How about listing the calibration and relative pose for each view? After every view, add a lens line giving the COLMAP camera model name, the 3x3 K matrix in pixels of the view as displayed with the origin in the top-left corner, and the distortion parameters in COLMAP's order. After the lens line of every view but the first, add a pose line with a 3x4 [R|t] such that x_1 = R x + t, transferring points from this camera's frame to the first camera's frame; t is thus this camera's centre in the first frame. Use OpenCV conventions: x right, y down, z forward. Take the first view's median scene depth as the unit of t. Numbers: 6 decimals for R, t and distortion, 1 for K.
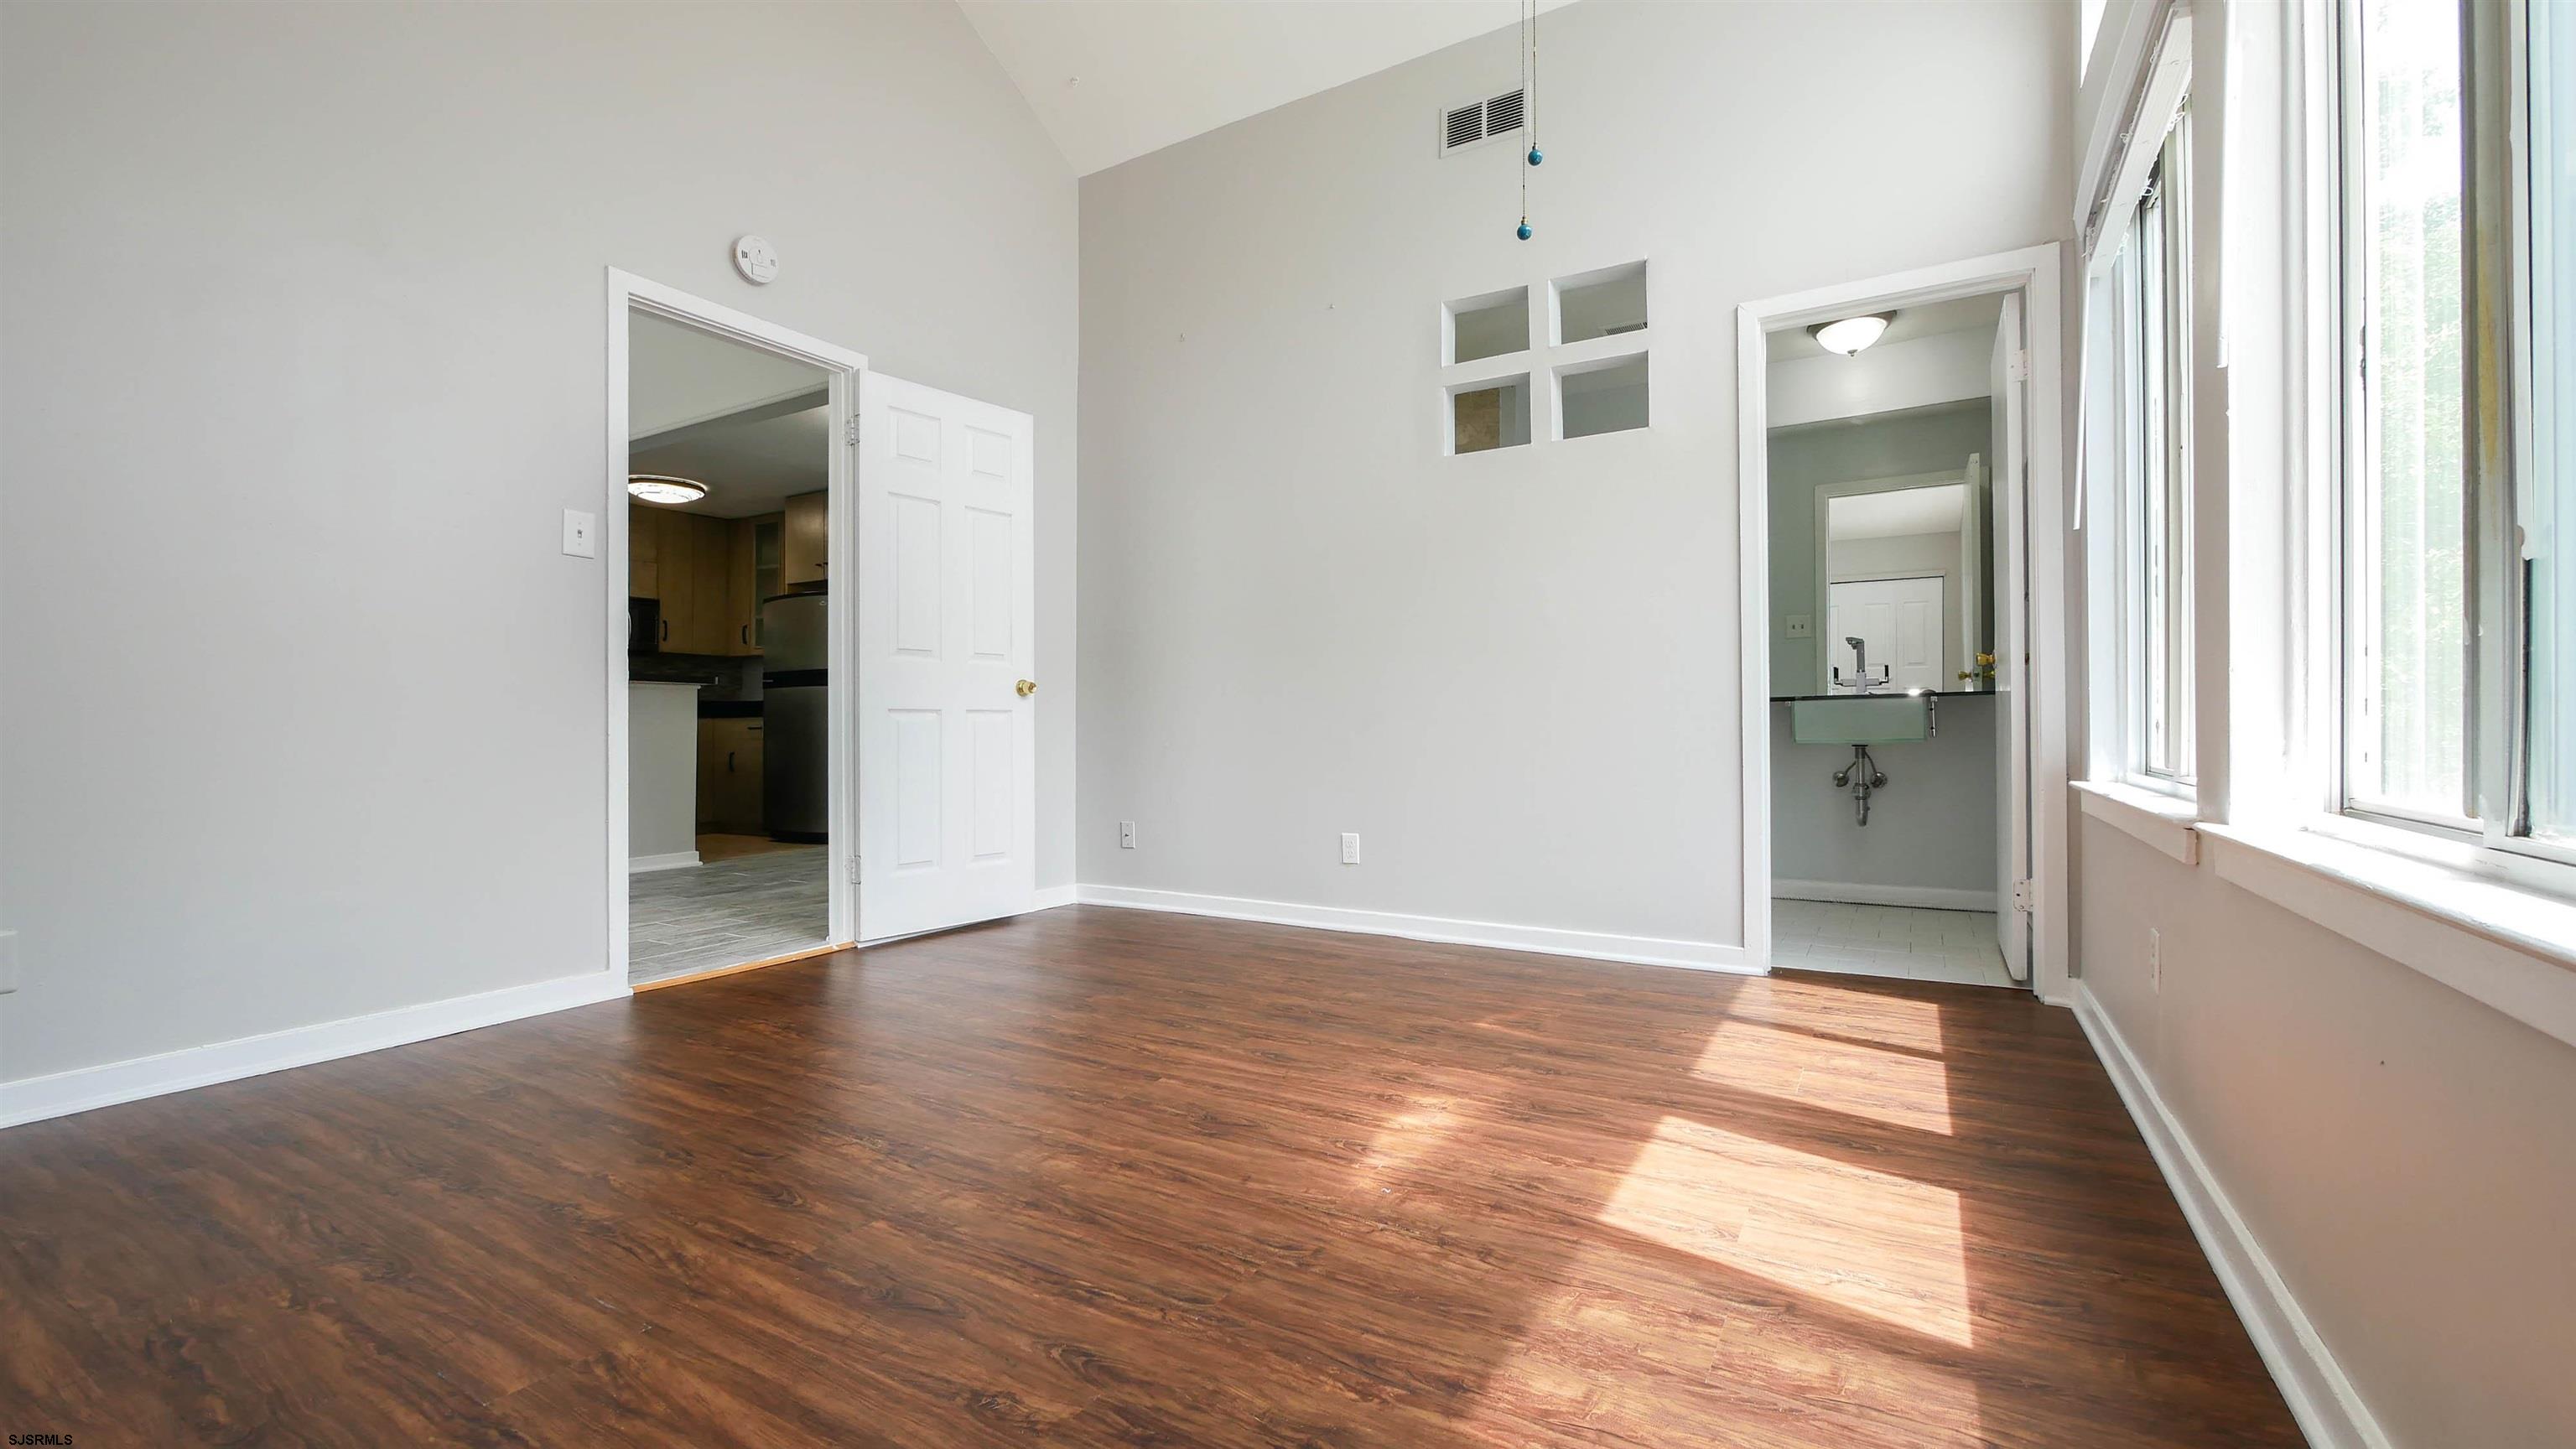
lens RADIAL K [[1061.0, 0, 1287.0], [0, 1061.0, 721.1], [0, 0, 1]] dist [-0.009498, 0.002225]
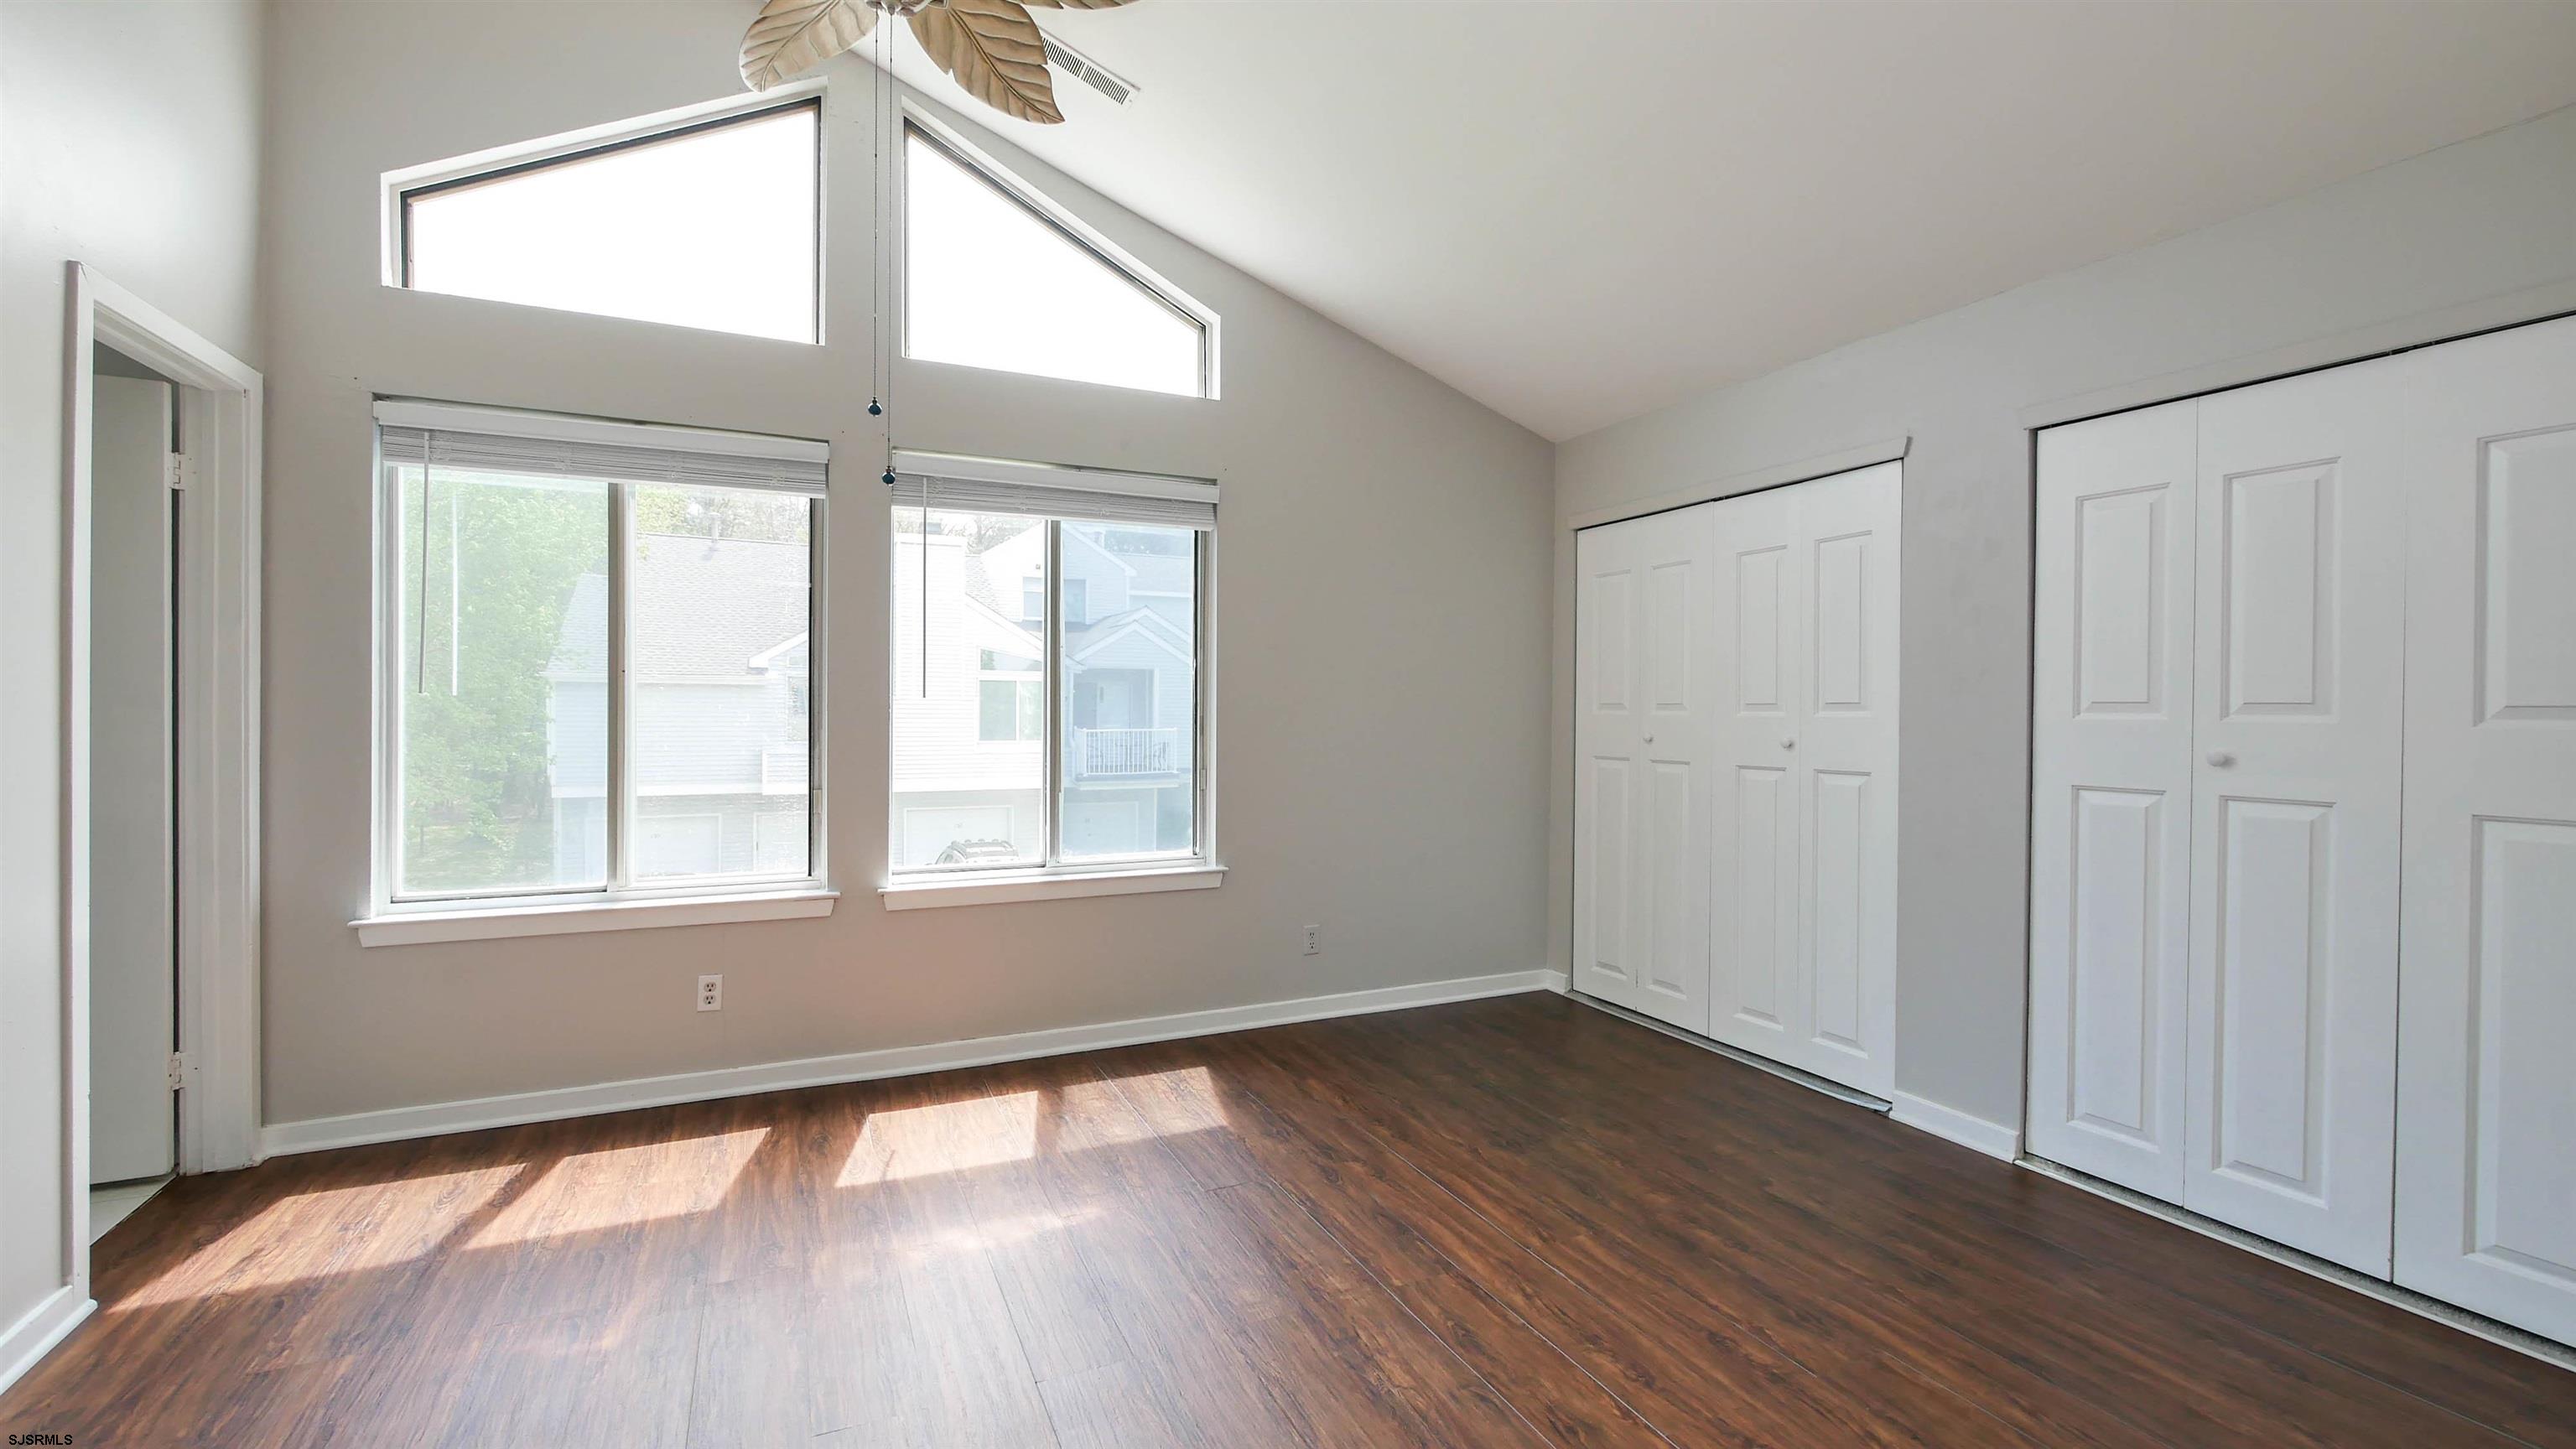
lens RADIAL K [[1061.0, 0, 1287.5], [0, 1061.0, 714.9], [0, 0, 1]] dist [-0.009498, 0.002225]
pose [[-0.829547, -0.008347, 0.558375, -1.063713], [-0.008659, 0.999960, 0.002084, -0.276130], [-0.558370, -0.003106, -0.829586, 2.293971]]
